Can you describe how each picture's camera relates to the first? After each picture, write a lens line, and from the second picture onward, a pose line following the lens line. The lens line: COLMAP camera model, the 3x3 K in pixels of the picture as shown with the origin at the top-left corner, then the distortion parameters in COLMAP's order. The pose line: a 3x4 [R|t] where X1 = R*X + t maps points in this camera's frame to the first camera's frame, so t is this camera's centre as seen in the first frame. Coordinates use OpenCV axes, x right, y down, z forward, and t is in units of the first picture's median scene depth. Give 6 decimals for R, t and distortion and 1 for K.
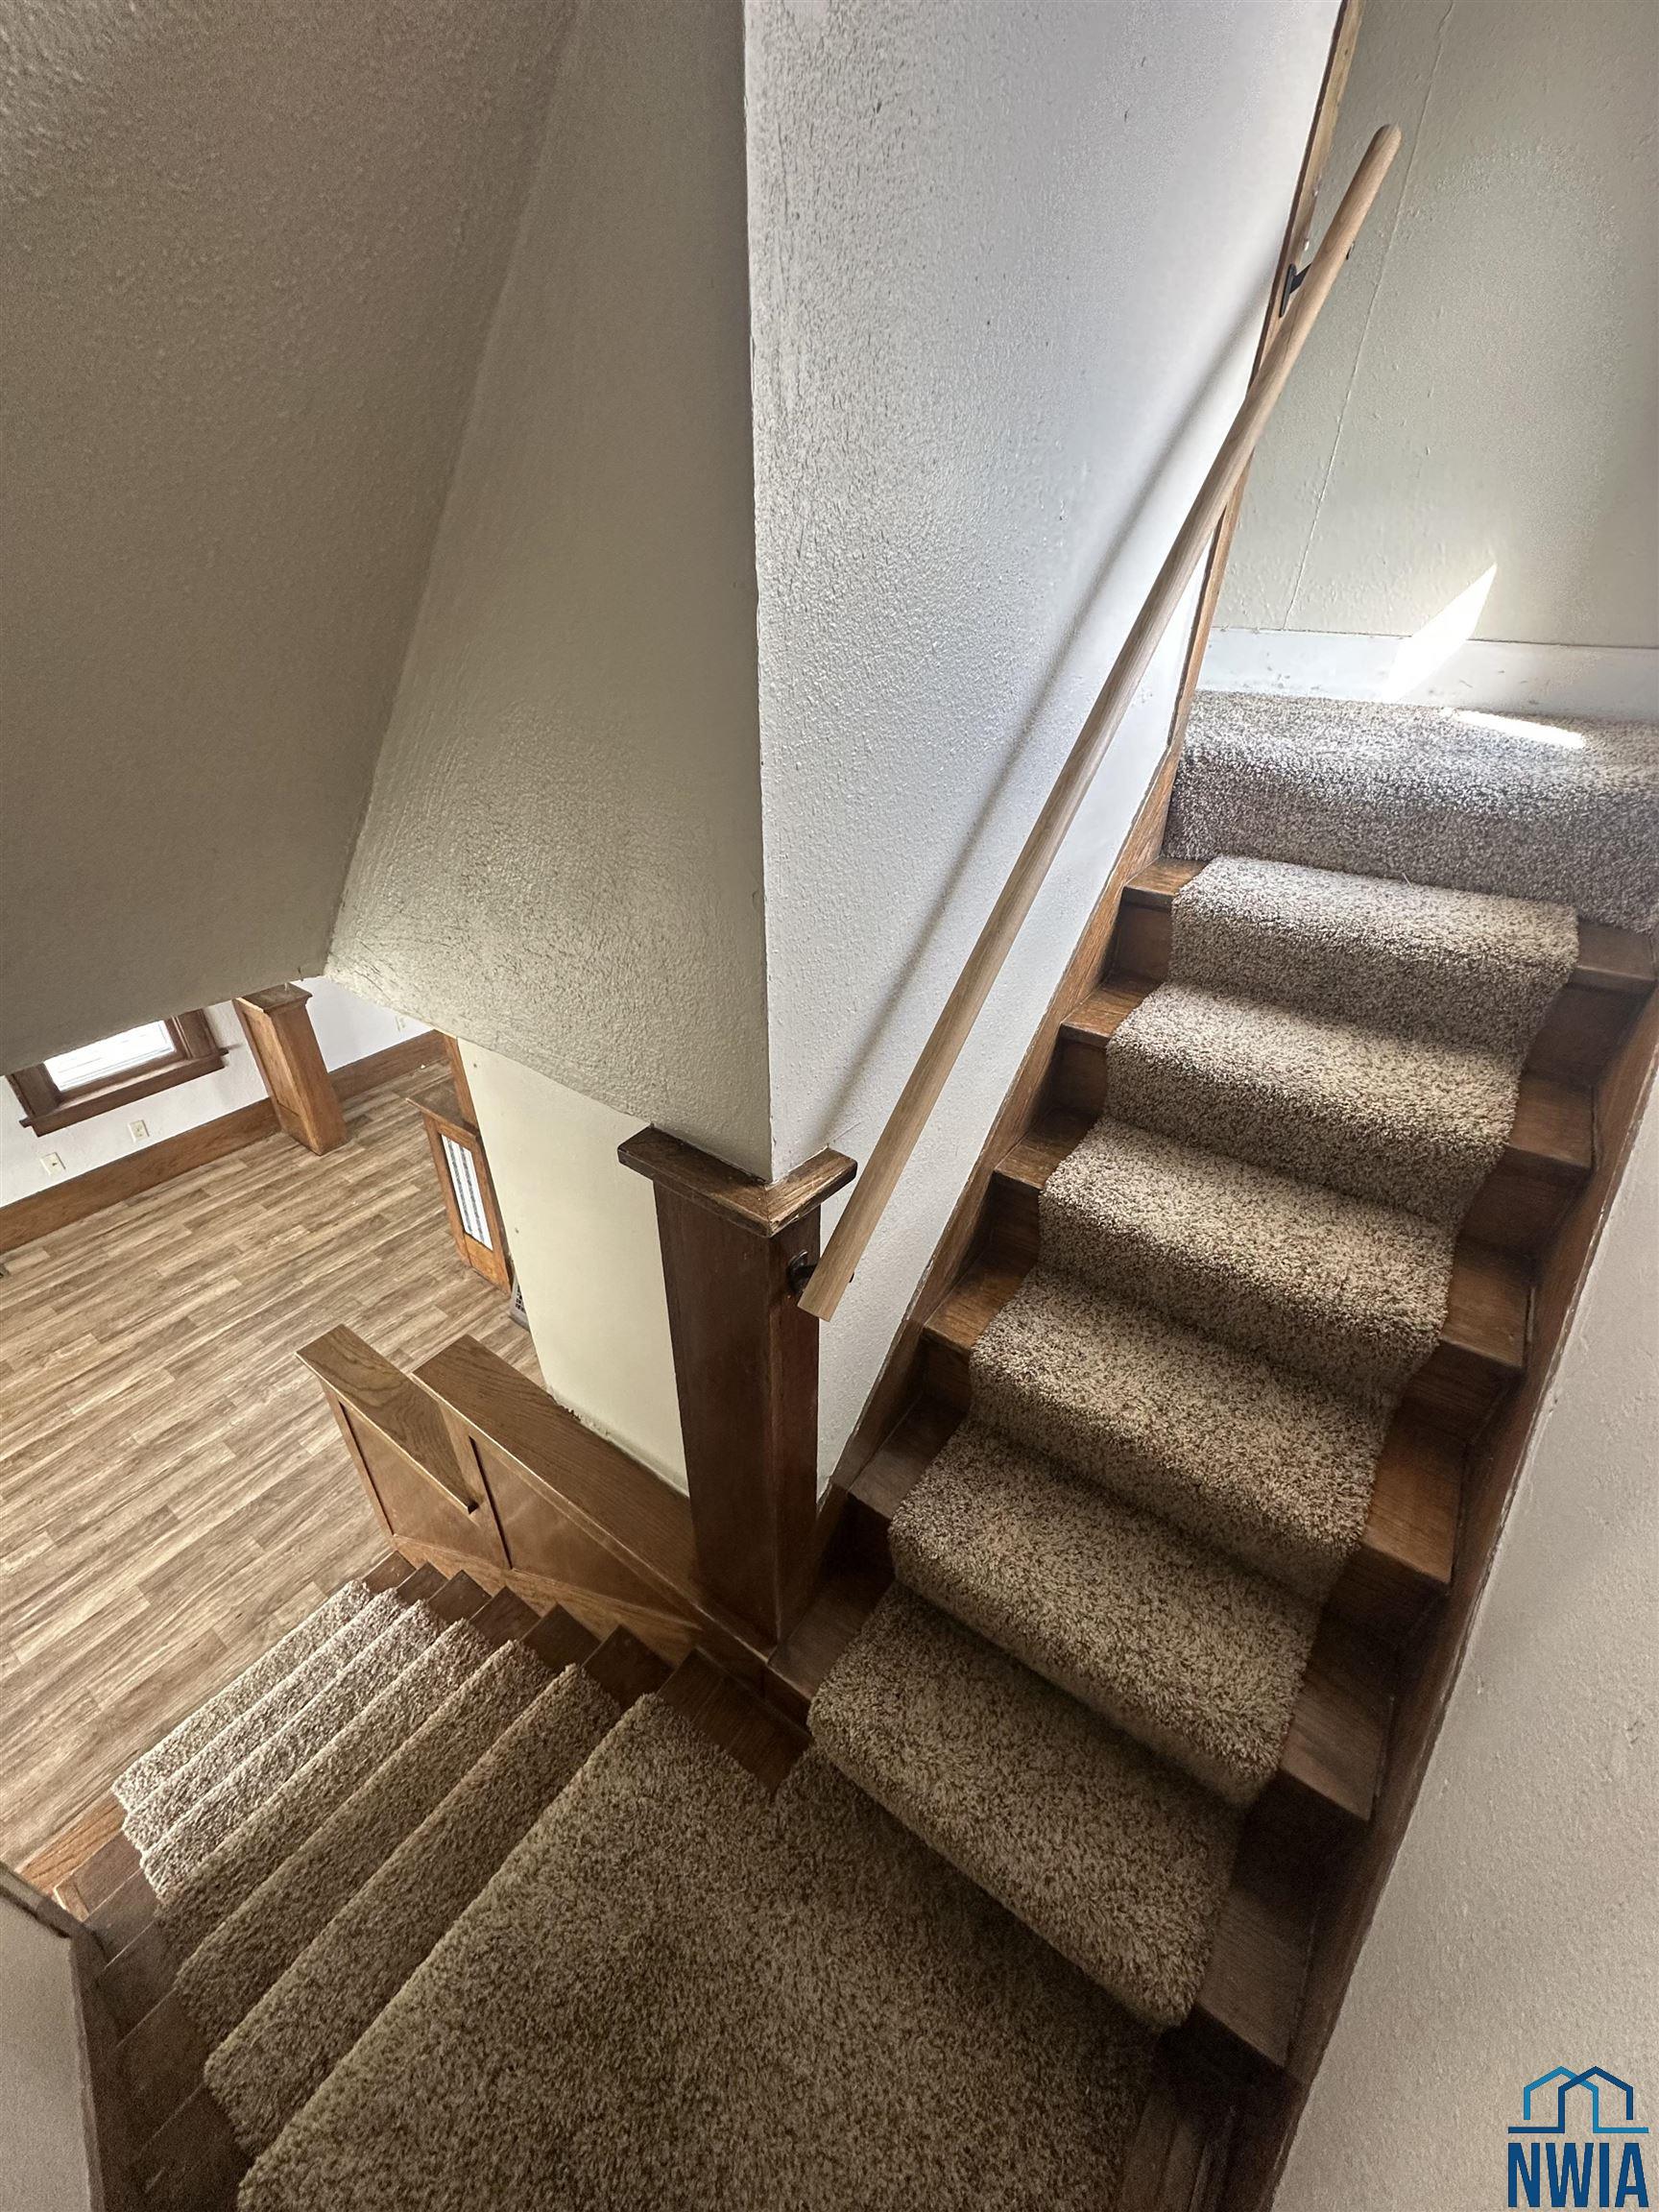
lens RADIAL K [[880.8, 0, 830.9], [0, 880.8, 1108.4], [0, 0, 1]] dist [-0.002071, 0.000669]
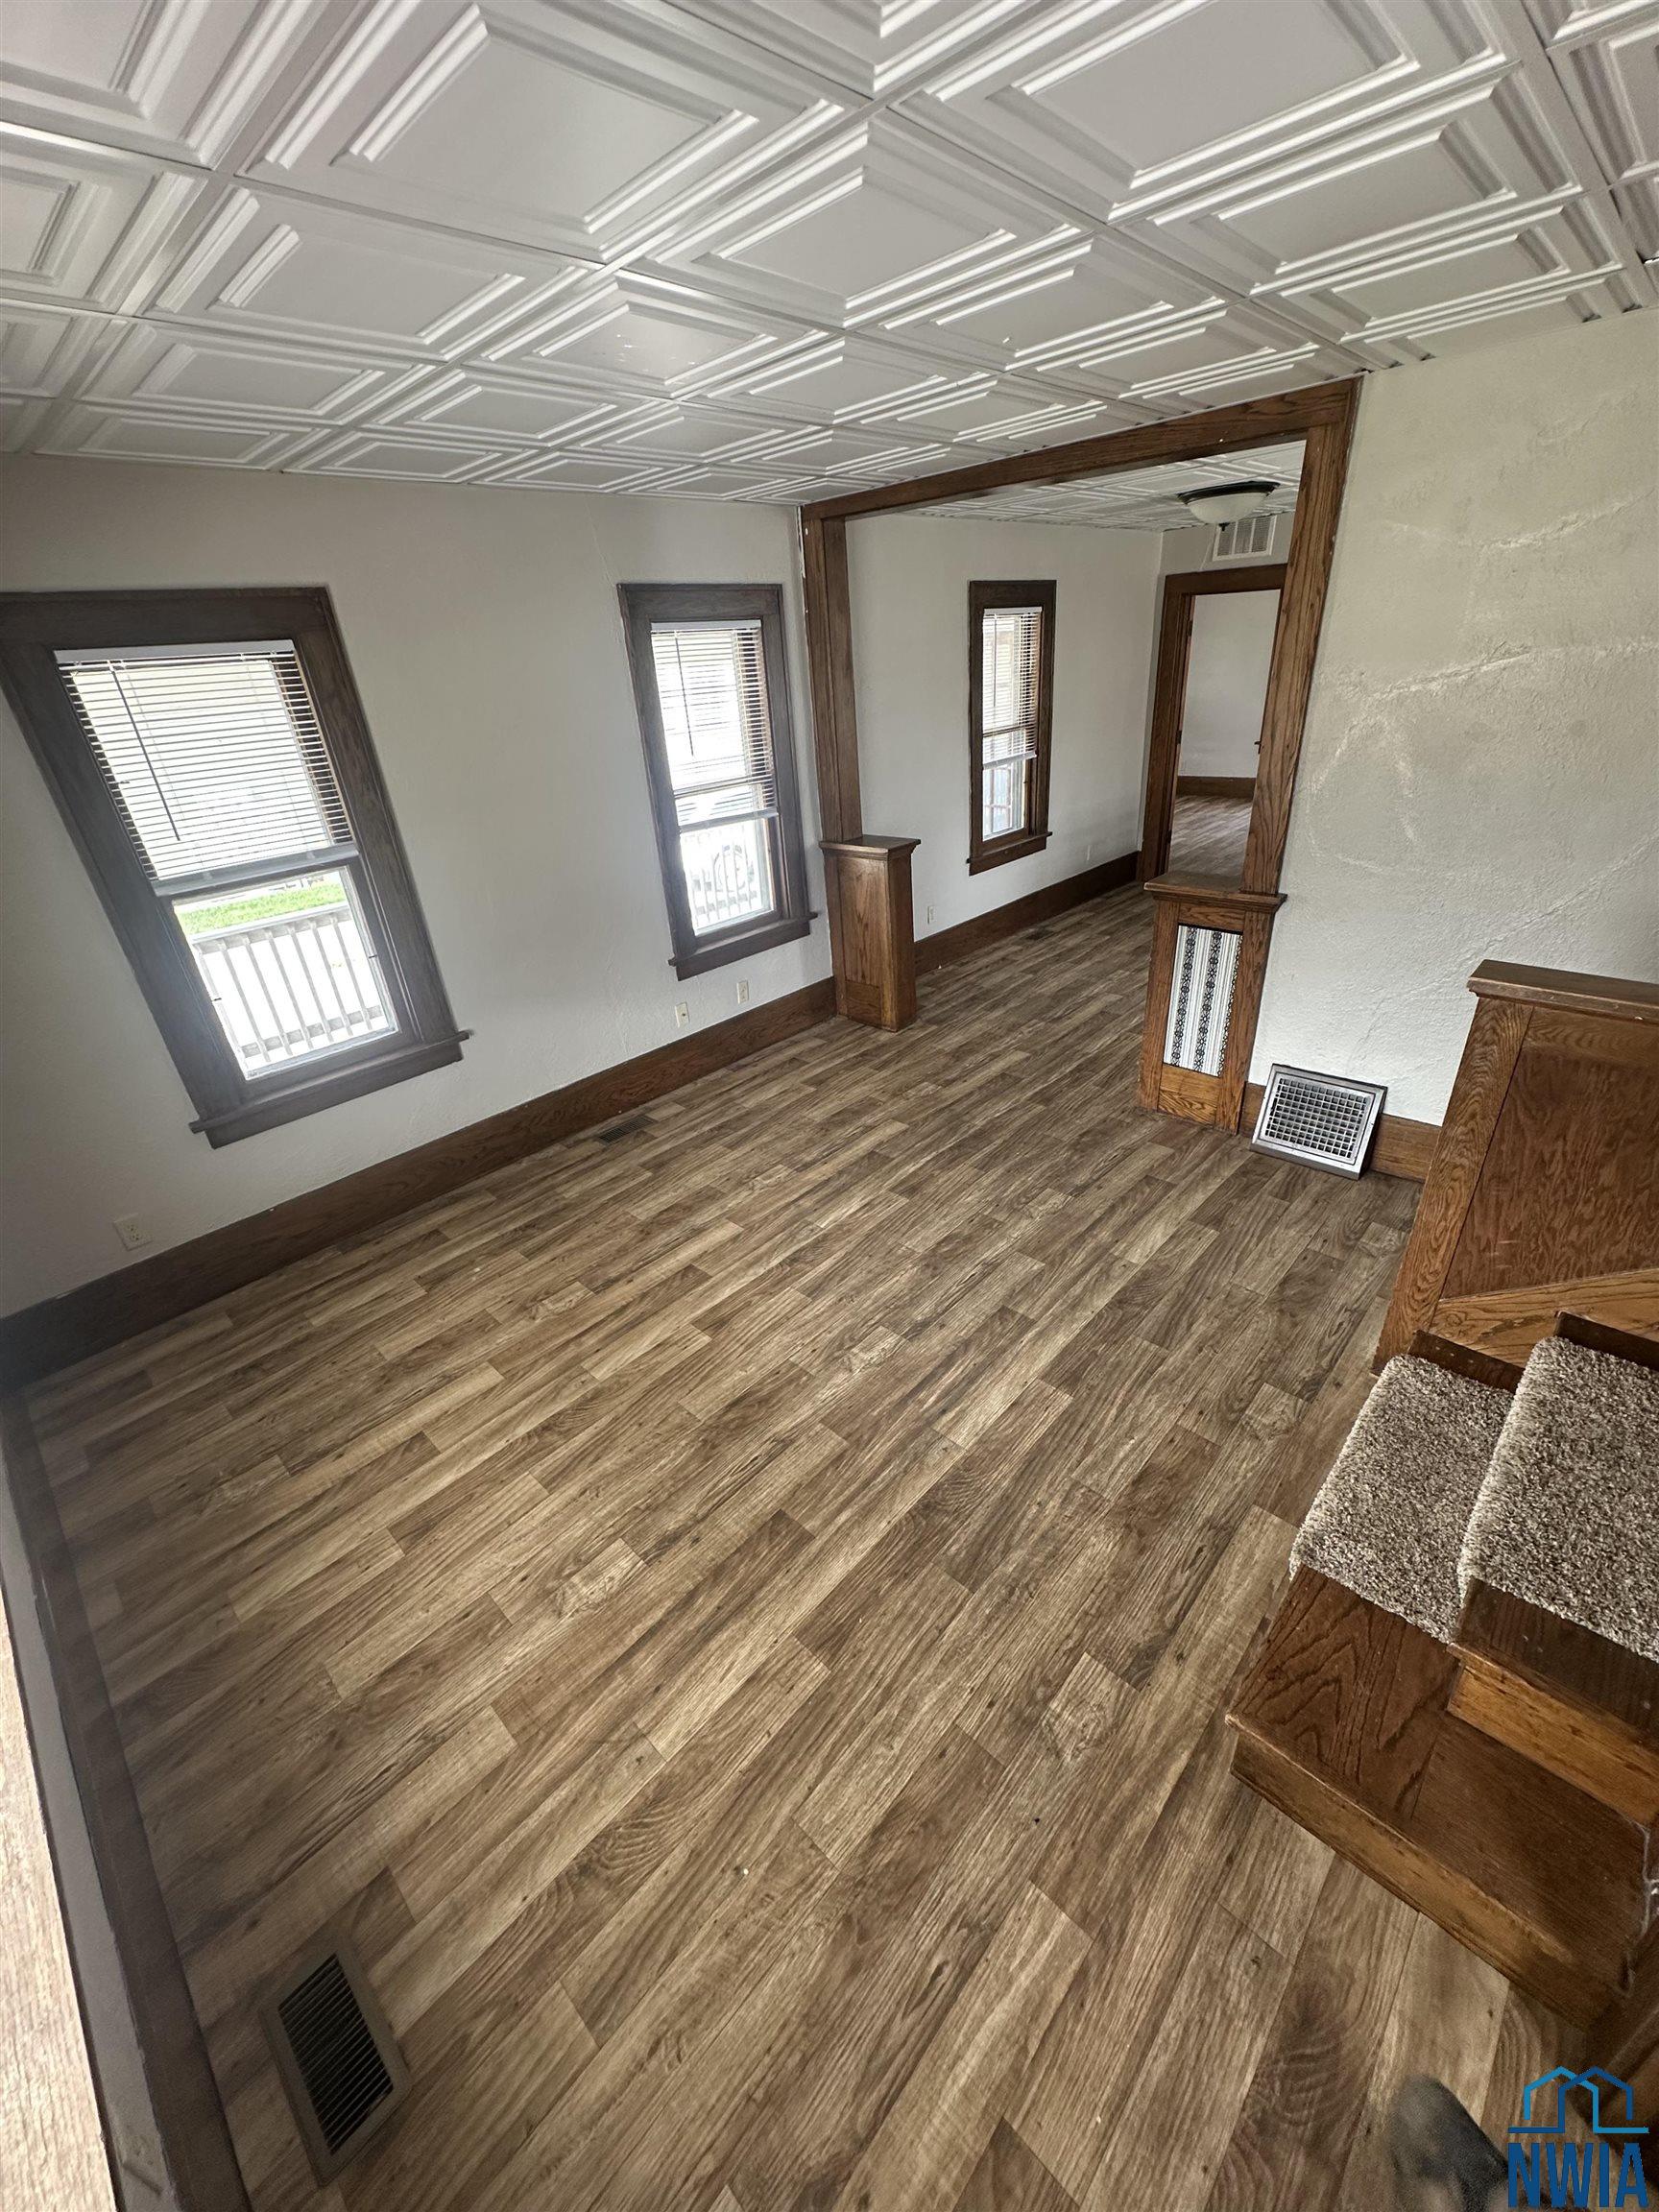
lens RADIAL K [[880.8, 0, 831.4], [0, 880.8, 1105.8], [0, 0, 1]] dist [-0.002071, 0.000669]
pose [[0.985765, -0.022108, -0.166671, -0.591757], [0.005897, 0.995254, -0.097134, 0.262915], [0.168027, 0.094769, 0.981216, 0.110762]]
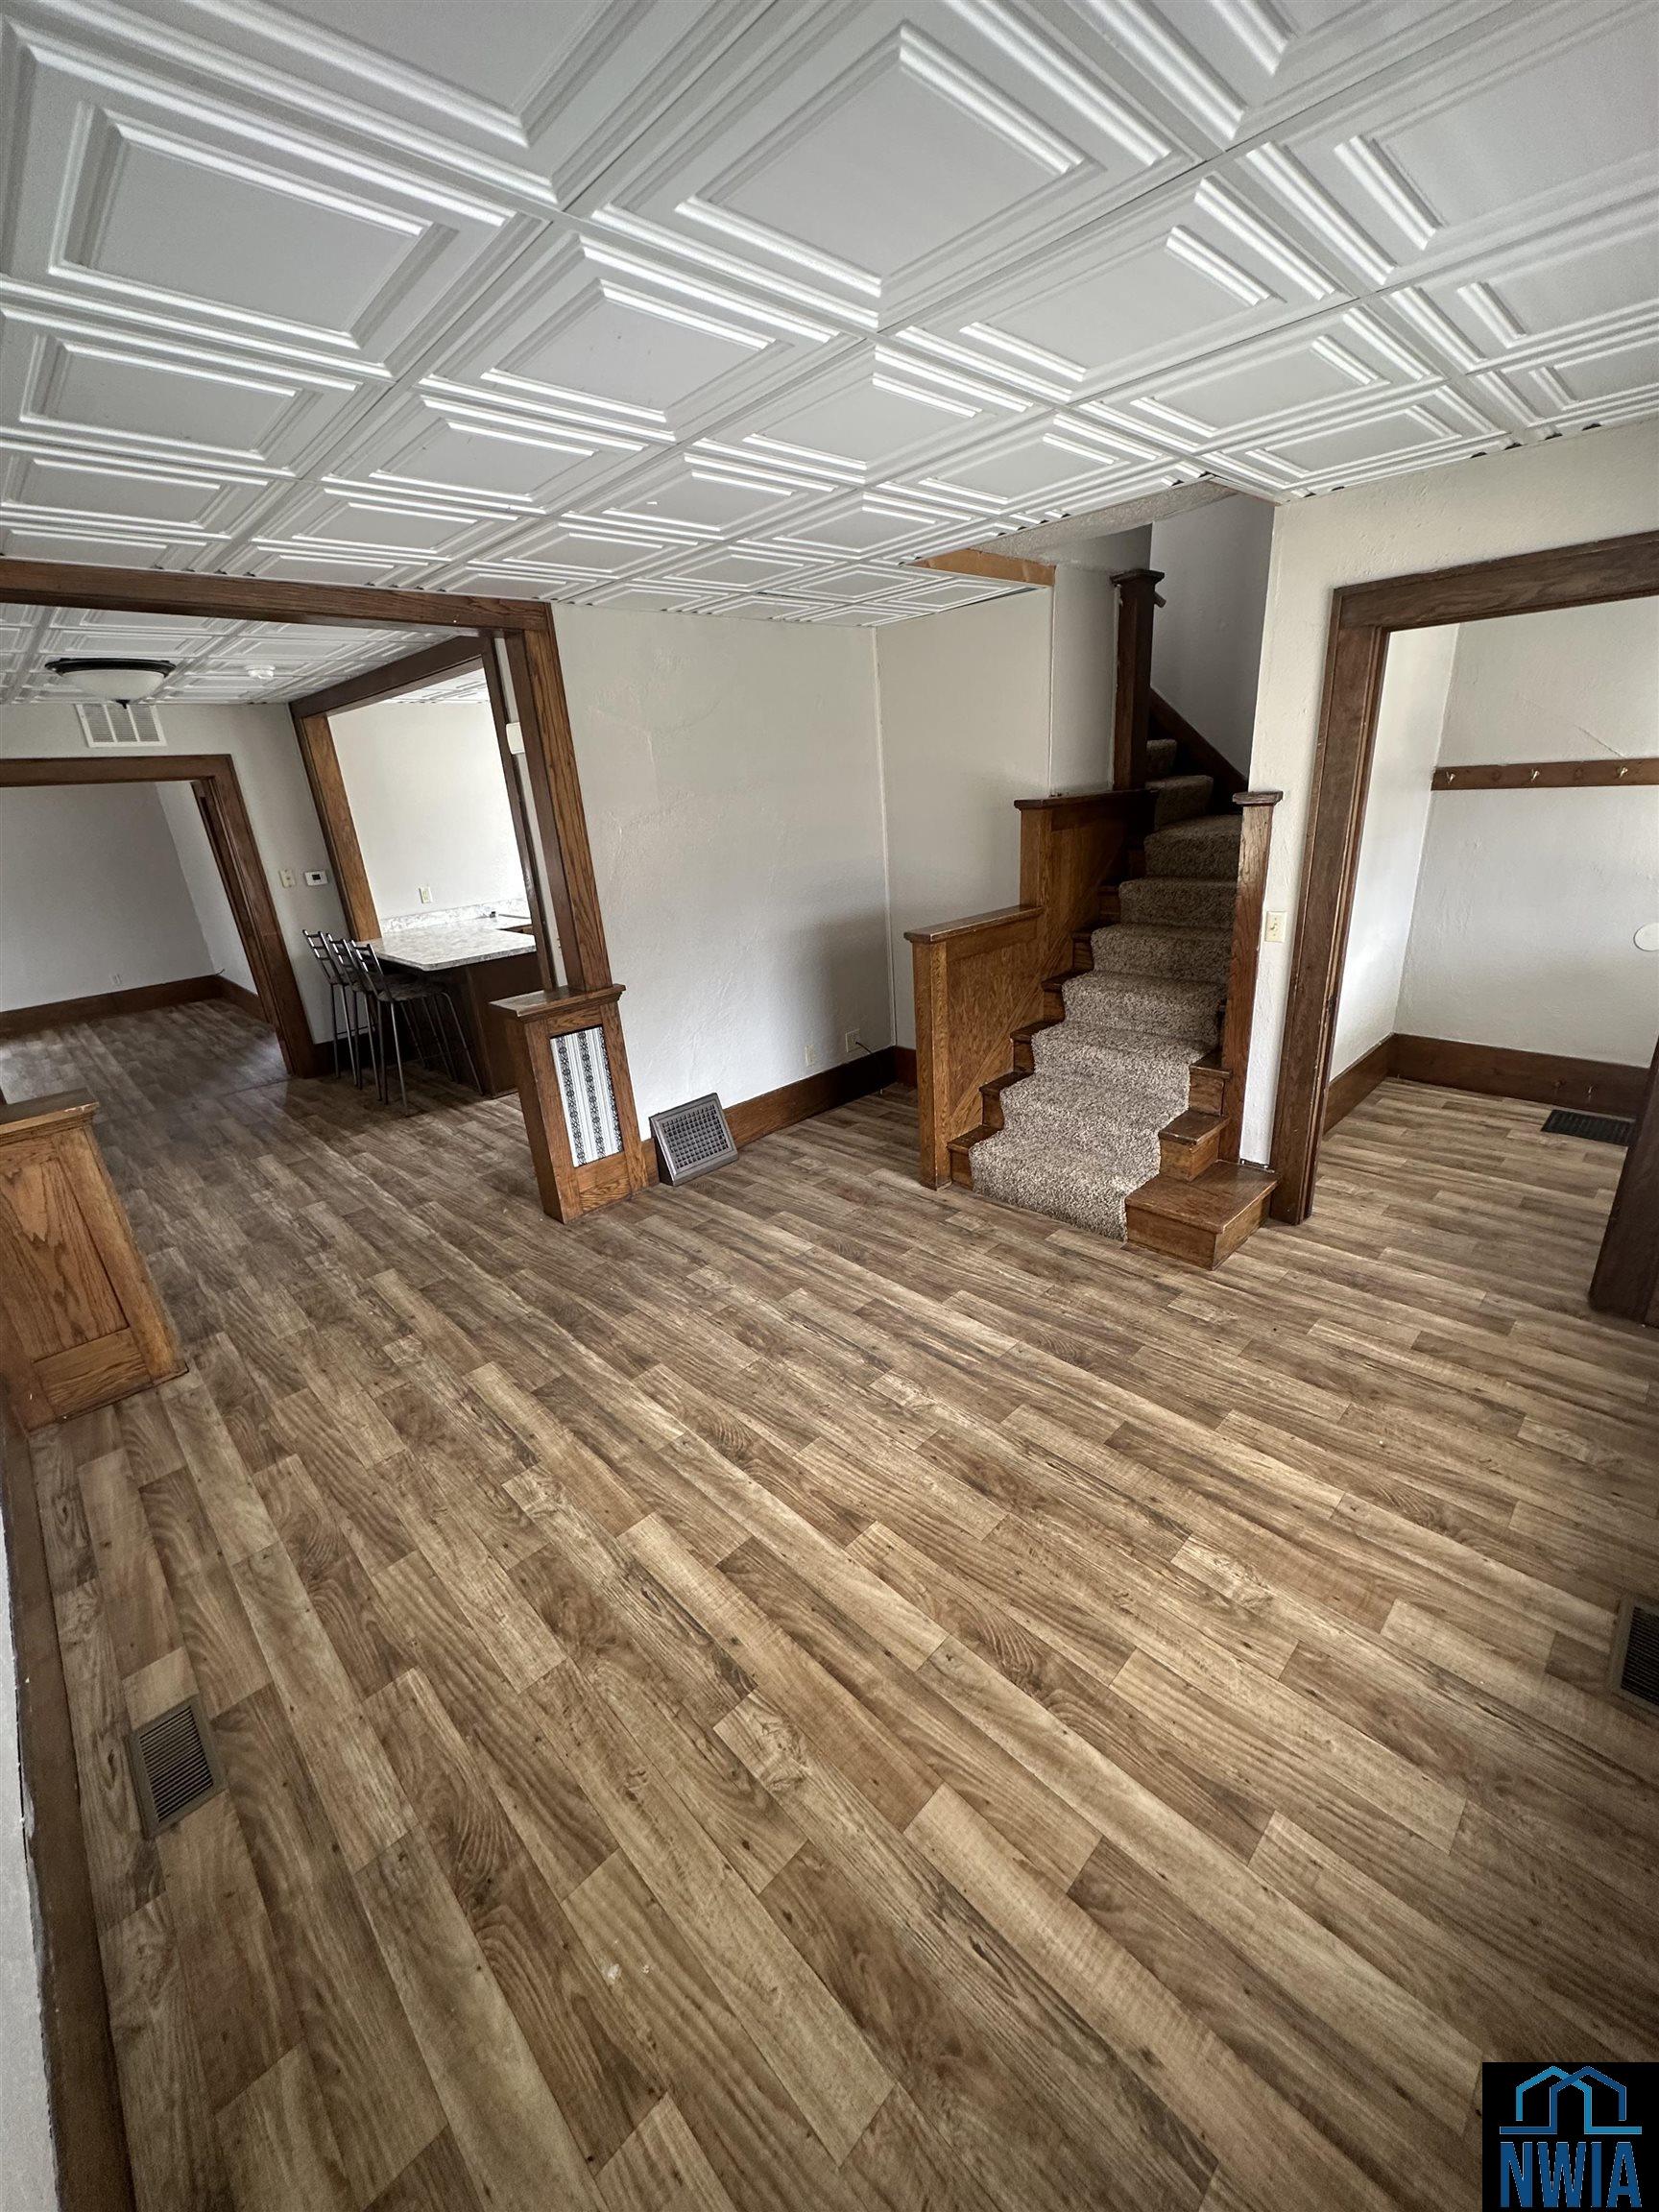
lens RADIAL K [[880.8, 0, 829.9], [0, 880.8, 1105.2], [0, 0, 1]] dist [-0.002071, 0.000669]
pose [[0.173162, -0.379643, 0.908783, -1.158532], [0.595279, 0.775451, 0.210518, 0.057114], [-0.784639, 0.504526, 0.360272, 0.441903]]
